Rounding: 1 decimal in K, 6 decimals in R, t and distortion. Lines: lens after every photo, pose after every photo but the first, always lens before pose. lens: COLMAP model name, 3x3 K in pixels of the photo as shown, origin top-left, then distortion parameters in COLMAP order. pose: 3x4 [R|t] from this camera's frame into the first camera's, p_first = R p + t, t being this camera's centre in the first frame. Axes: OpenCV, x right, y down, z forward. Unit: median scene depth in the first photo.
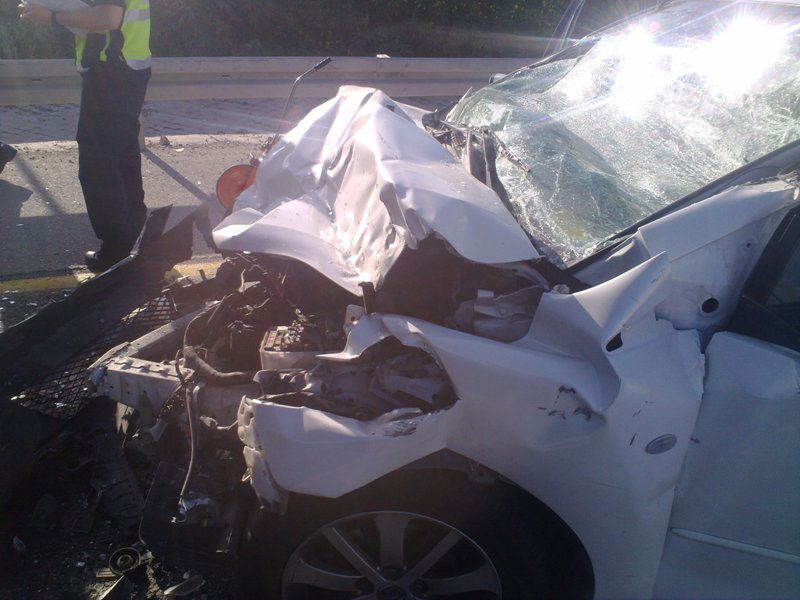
lens RADIAL K [[669.3, 0, 400.0], [0, 669.3, 300.0], [0, 0, 1]] dist [0.089704, -0.254122]
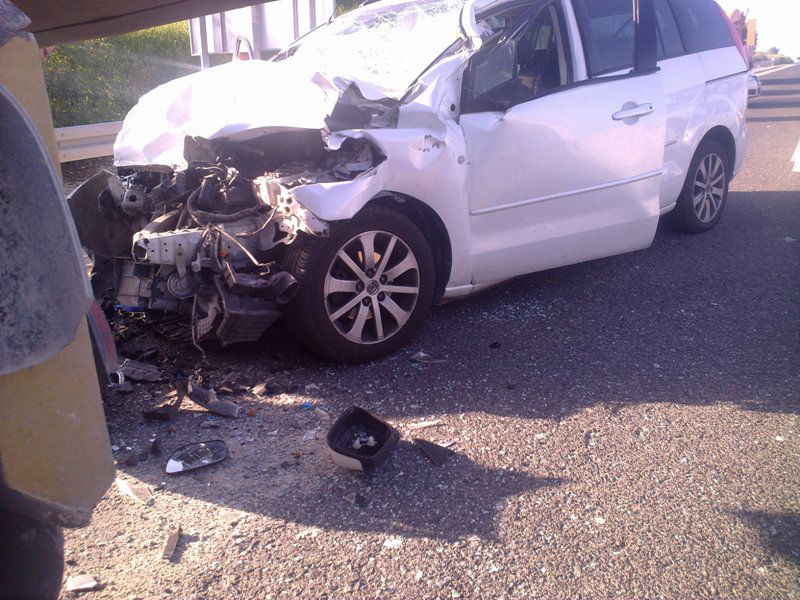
lens RADIAL K [[669.3, 0, 400.0], [0, 669.3, 300.0], [0, 0, 1]] dist [0.089704, -0.254122]
pose [[0.772174, -0.268381, 0.575951, -0.988620], [0.355756, 0.933639, -0.041905, 0.540831], [-0.526484, 0.237256, 0.816410, -0.544836]]
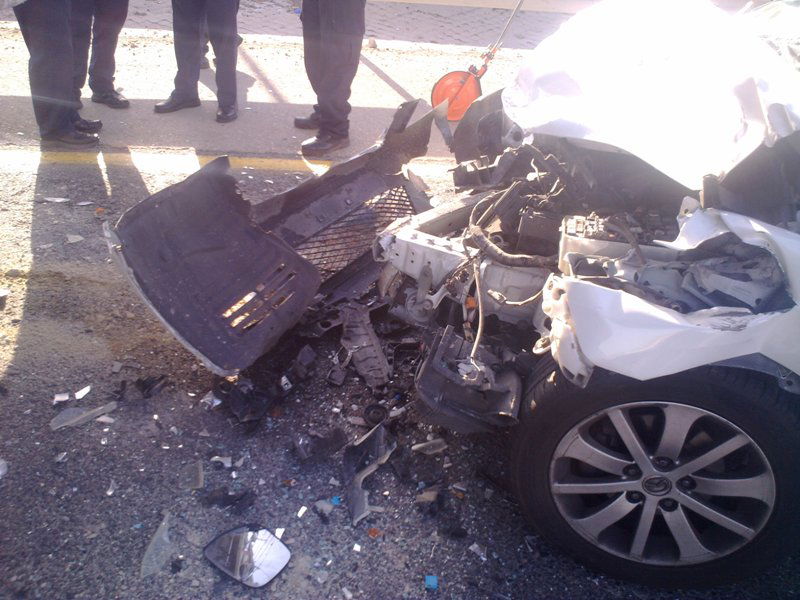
lens RADIAL K [[669.3, 0, 400.0], [0, 669.3, 300.0], [0, 0, 1]] dist [0.089704, -0.254122]
pose [[0.969193, 0.157778, -0.189131, -0.227418], [-0.137461, 0.983669, 0.116192, 0.083136], [0.204375, -0.086615, 0.975053, -0.064610]]
